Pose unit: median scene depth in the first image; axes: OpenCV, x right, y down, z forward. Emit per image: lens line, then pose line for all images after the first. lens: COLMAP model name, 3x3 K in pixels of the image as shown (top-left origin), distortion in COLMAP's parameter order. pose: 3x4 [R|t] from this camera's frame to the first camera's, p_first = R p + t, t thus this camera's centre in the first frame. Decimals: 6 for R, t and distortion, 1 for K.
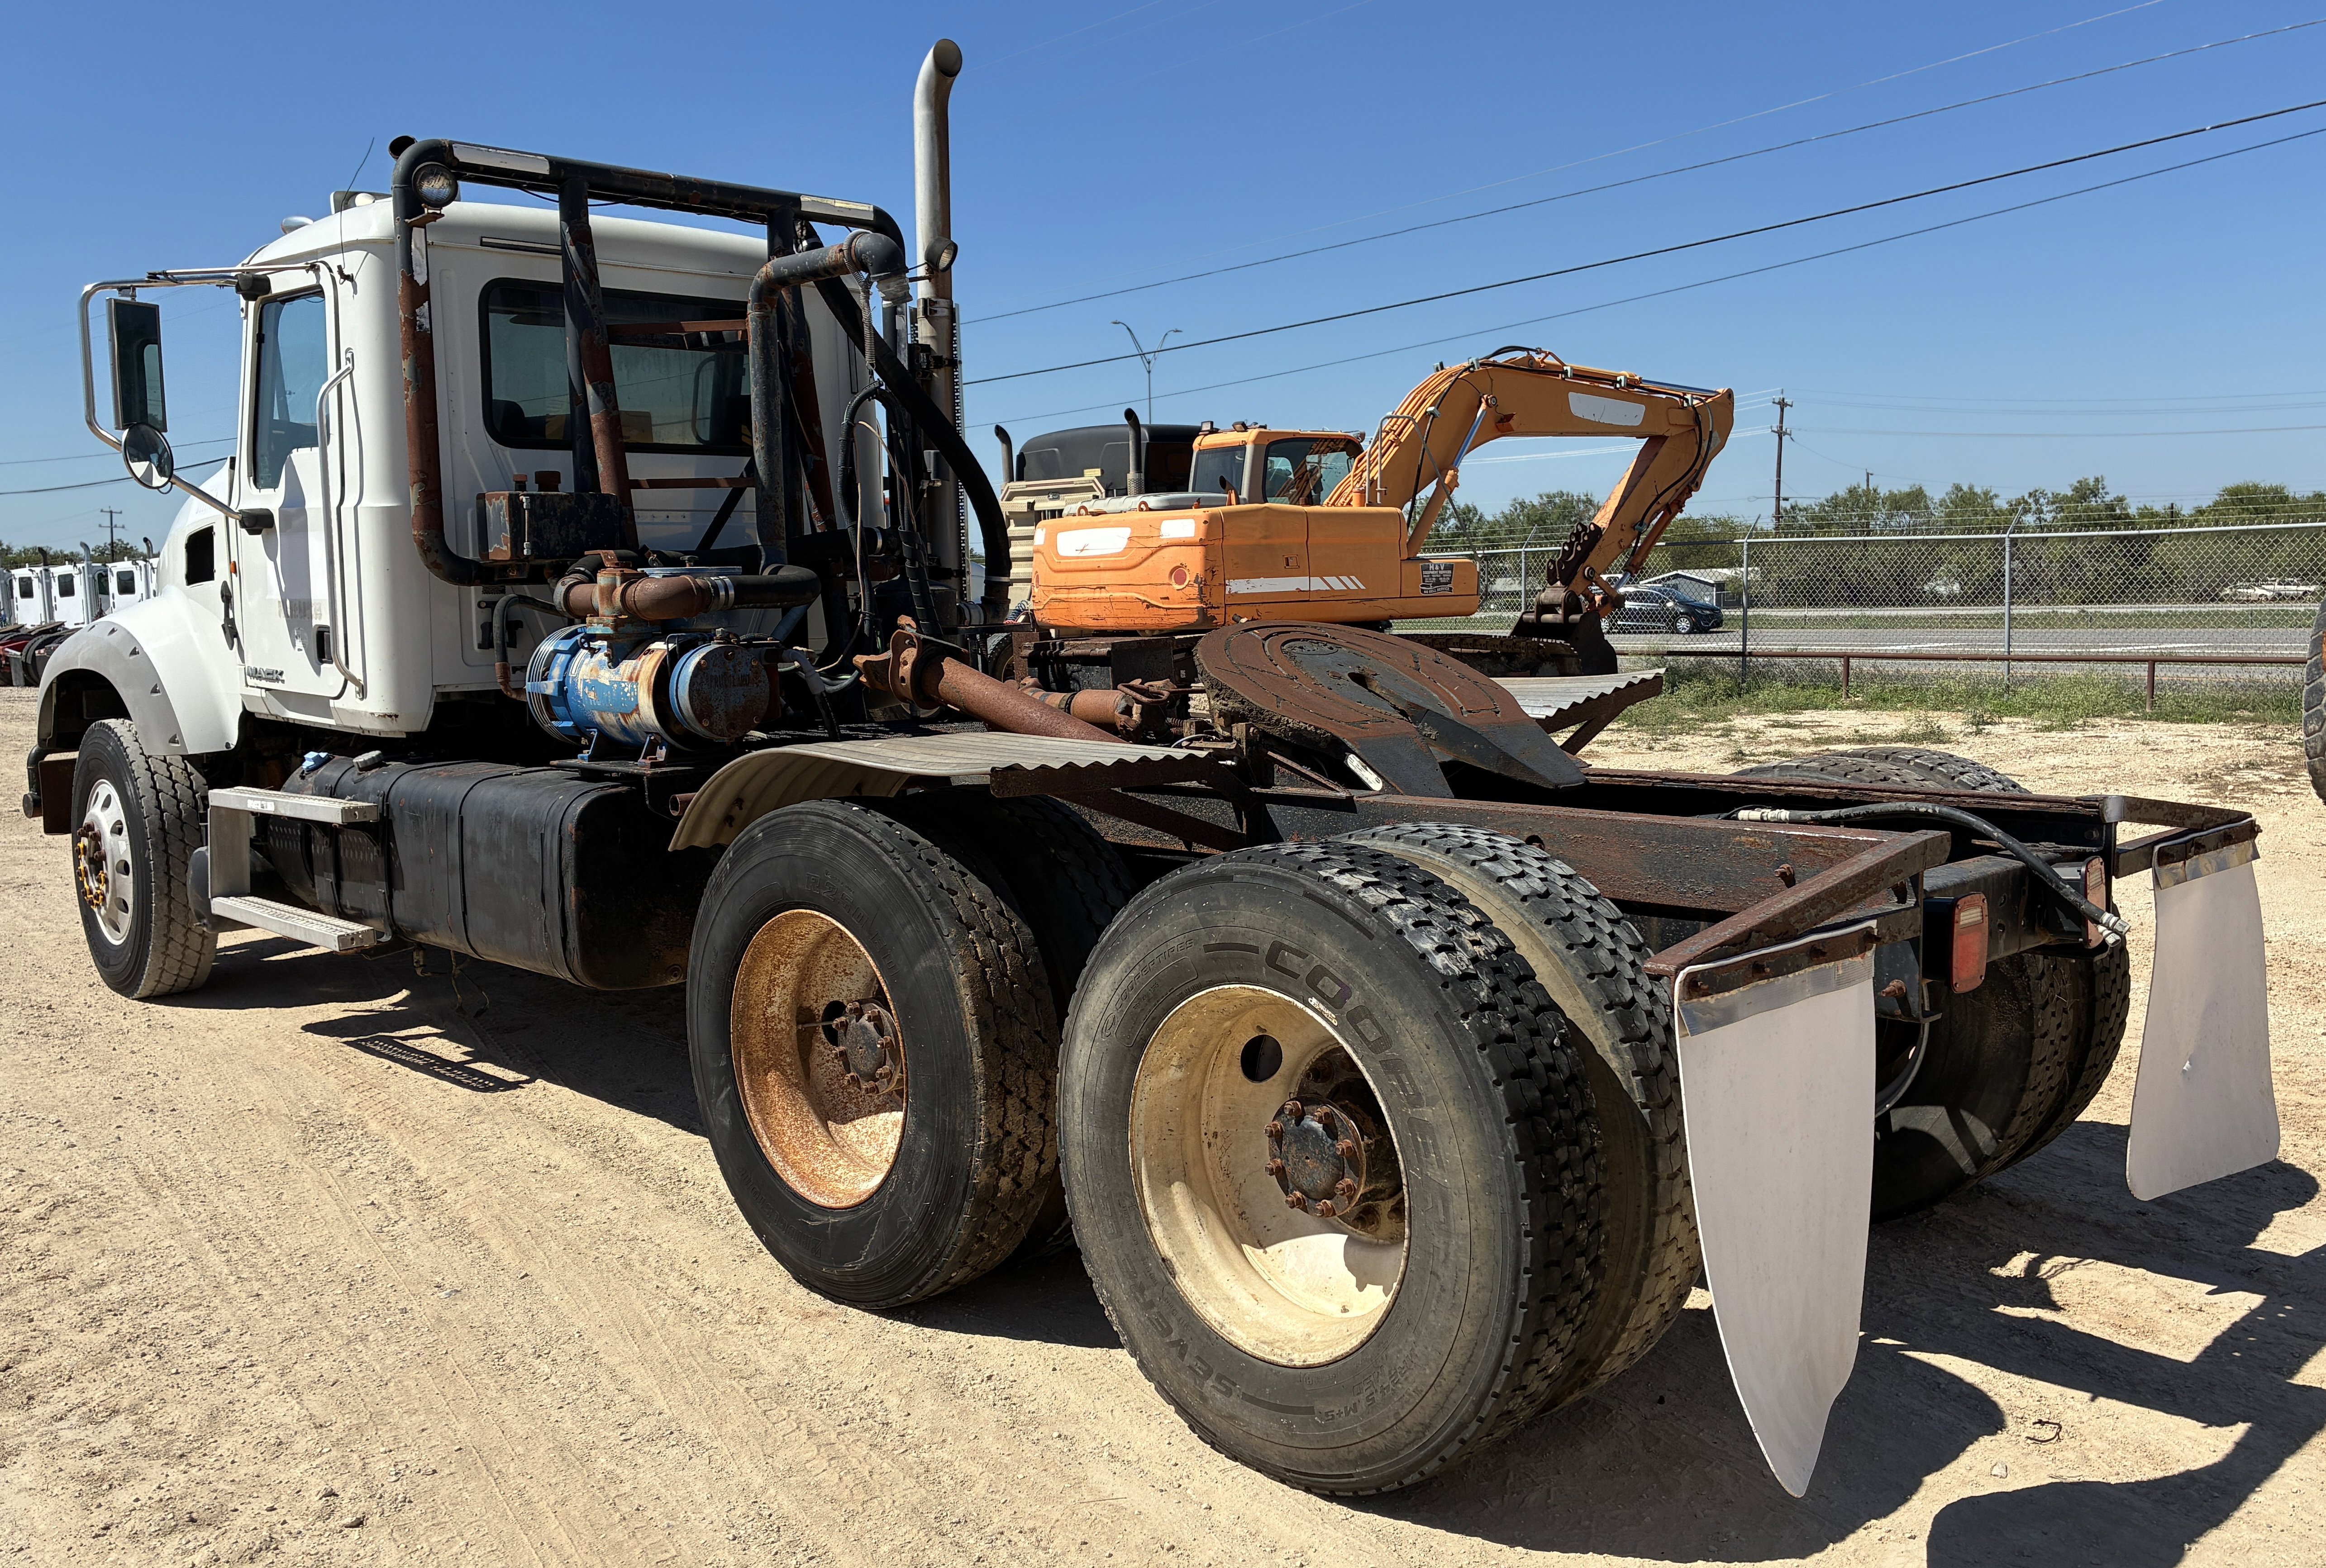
lens RADIAL K [[1965.3, 0, 1163.0], [0, 1965.3, 784.0], [0, 0, 1]] dist [0.000675, 0.006298]
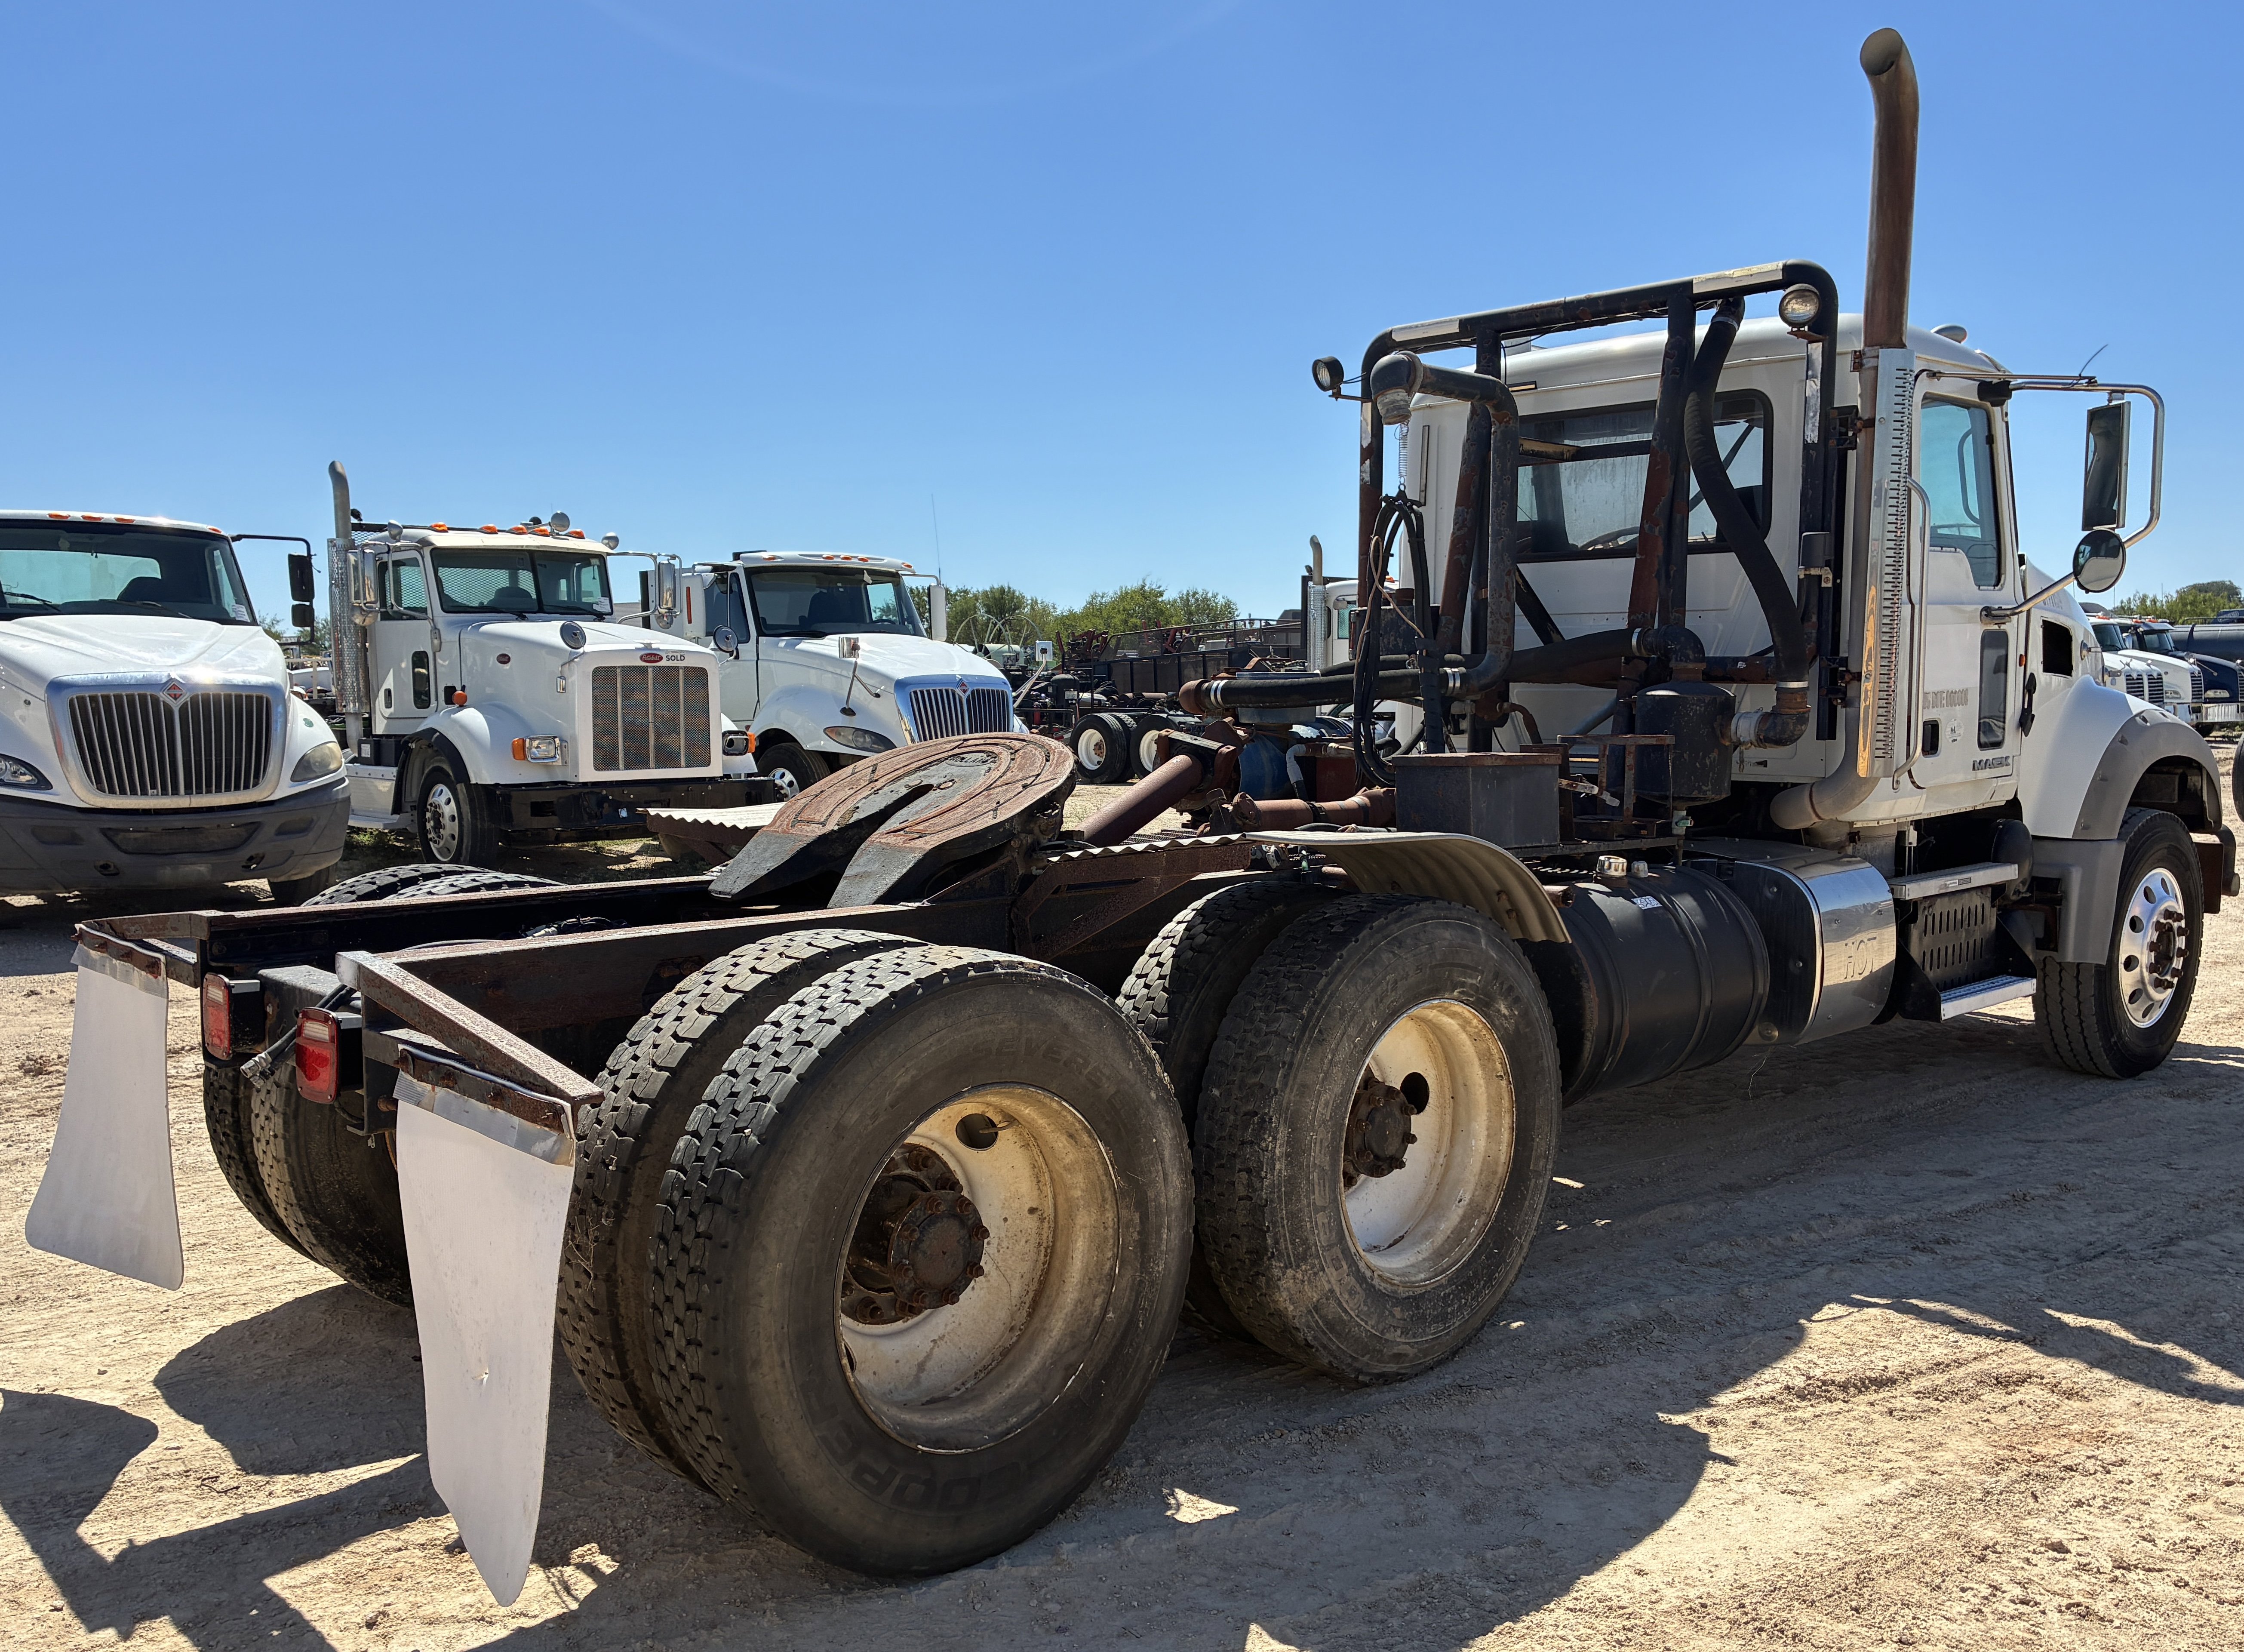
lens RADIAL K [[1861.1, 0, 1122.0], [0, 1861.1, 826.0], [0, 0, 1]] dist [-0.000971, -0.003419]
pose [[-0.007938, 0.099296, -0.995026, 0.800242], [-0.103601, 0.989621, 0.099583, -0.106399], [0.994587, 0.103876, 0.002432, 0.810176]]
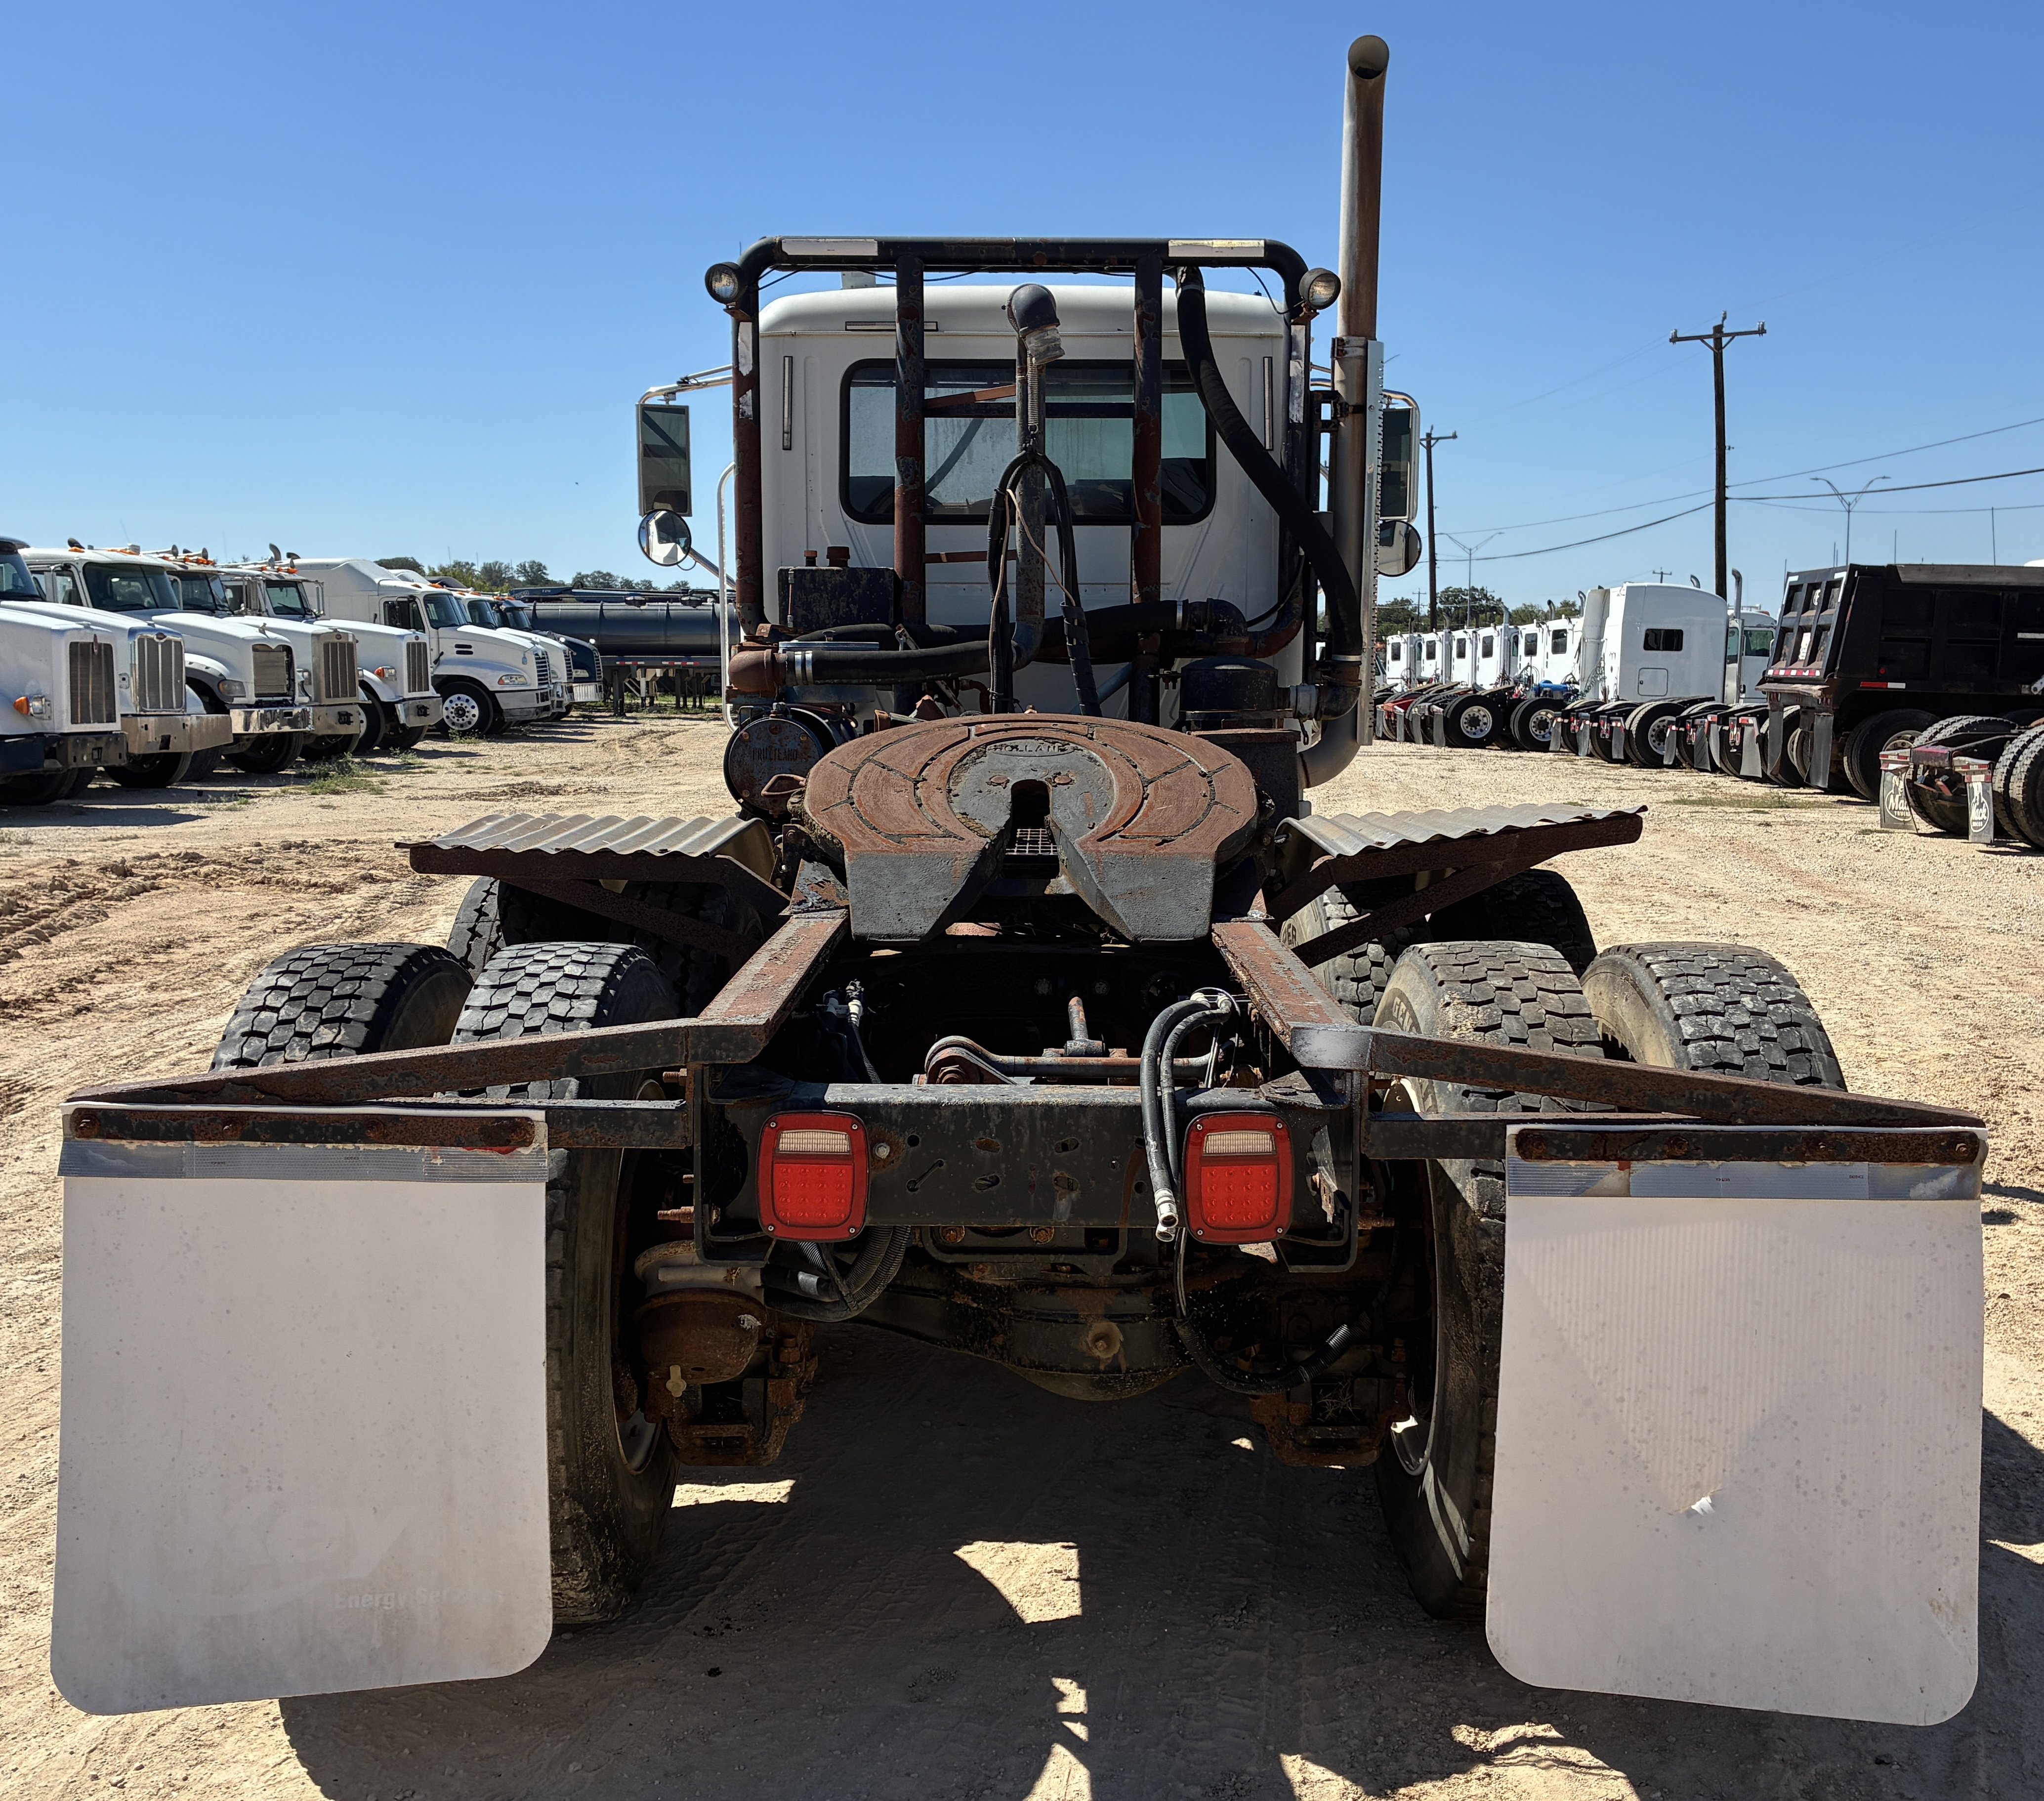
lens RADIAL K [[2171.2, 0, 1022.0], [0, 2171.2, 900.5], [0, 0, 1]] dist [0.012520, 0.016601]
pose [[0.716514, 0.098275, -0.690616, 0.543957], [-0.088481, 0.994834, 0.049767, -0.038461], [0.691939, 0.025447, 0.721507, 0.241443]]
